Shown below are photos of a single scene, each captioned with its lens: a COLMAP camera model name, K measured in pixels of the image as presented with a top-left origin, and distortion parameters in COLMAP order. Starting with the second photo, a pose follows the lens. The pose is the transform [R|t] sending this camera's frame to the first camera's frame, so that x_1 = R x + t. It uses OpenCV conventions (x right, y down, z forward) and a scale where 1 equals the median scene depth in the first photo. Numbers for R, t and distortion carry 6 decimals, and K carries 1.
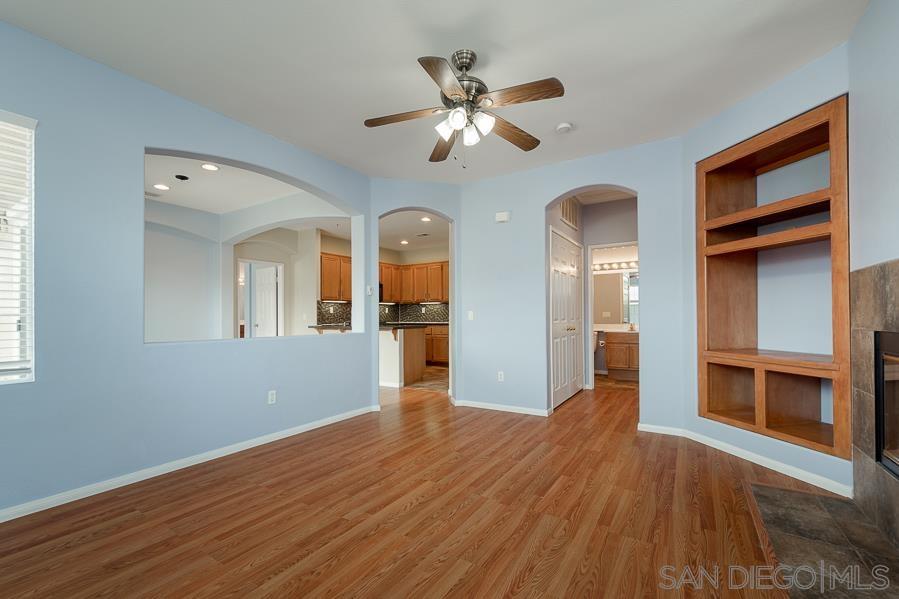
lens RADIAL K [[387.5, 0, 445.3], [0, 387.5, 307.7], [0, 0, 1]] dist [0.000016, 0.000000]
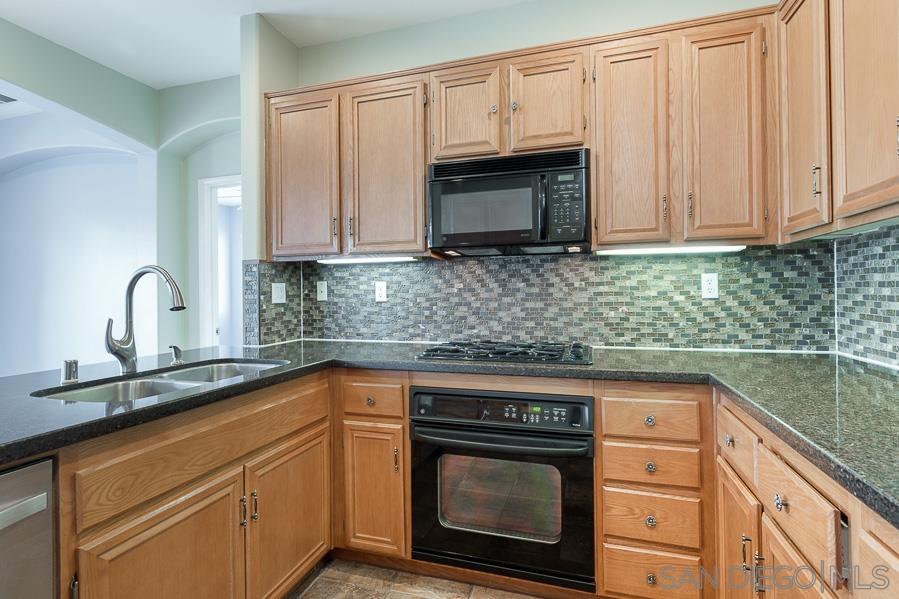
lens RADIAL K [[455.7, 0, 442.9], [0, 455.7, 291.4], [0, 0, 1]] dist [-0.004950, 0.000180]
pose [[0.251003, 0.000372, -0.967986, 0.033847], [0.029196, 0.999542, 0.007955, 0.004306], [0.967546, -0.030258, 0.250877, 0.840100]]
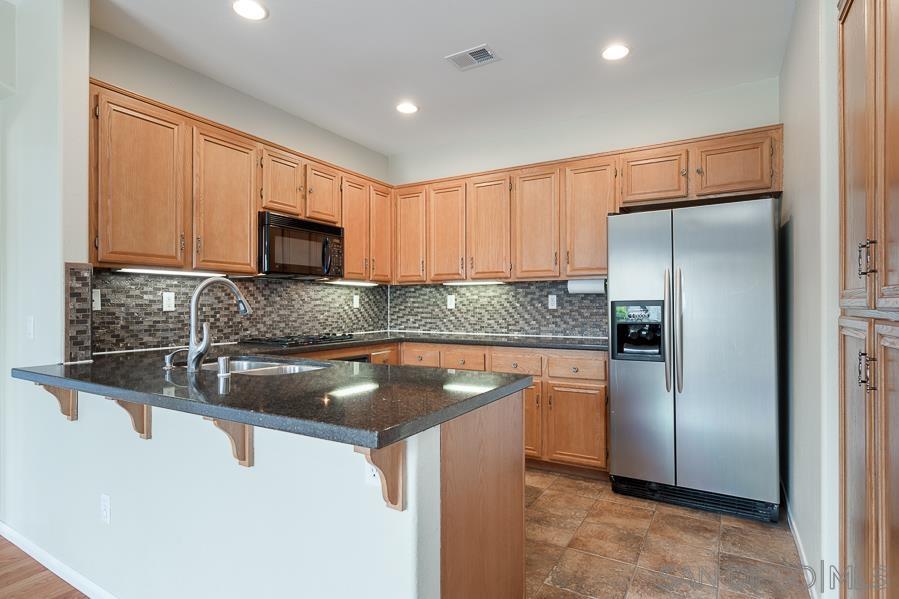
lens RADIAL K [[470.5, 0, 457.6], [0, 470.5, 303.5], [0, 0, 1]] dist [0.004098, 0.000630]
pose [[0.998830, 0.005424, 0.048058, -0.074665], [-0.006314, 0.999811, 0.018382, -0.000347], [-0.047950, -0.018664, 0.998675, 0.542516]]
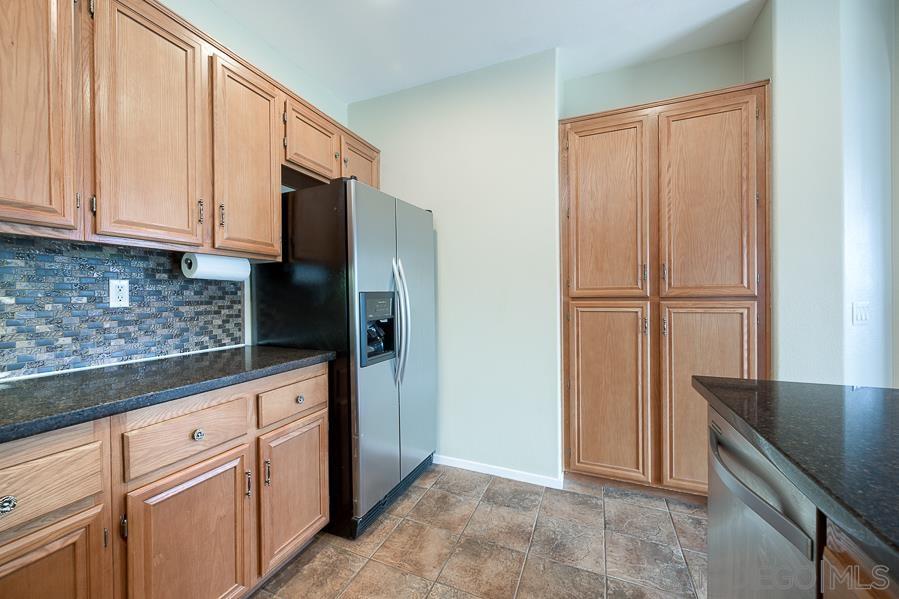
lens RADIAL K [[368.5, 0, 431.8], [0, 368.5, 298.8], [0, 0, 1]] dist [0.001767, -0.000084]
pose [[-0.150818, -0.000092, 0.988562, -0.152863], [-0.011261, 0.999935, -0.001625, 0.006787], [-0.988497, -0.011377, -0.150809, 0.857243]]
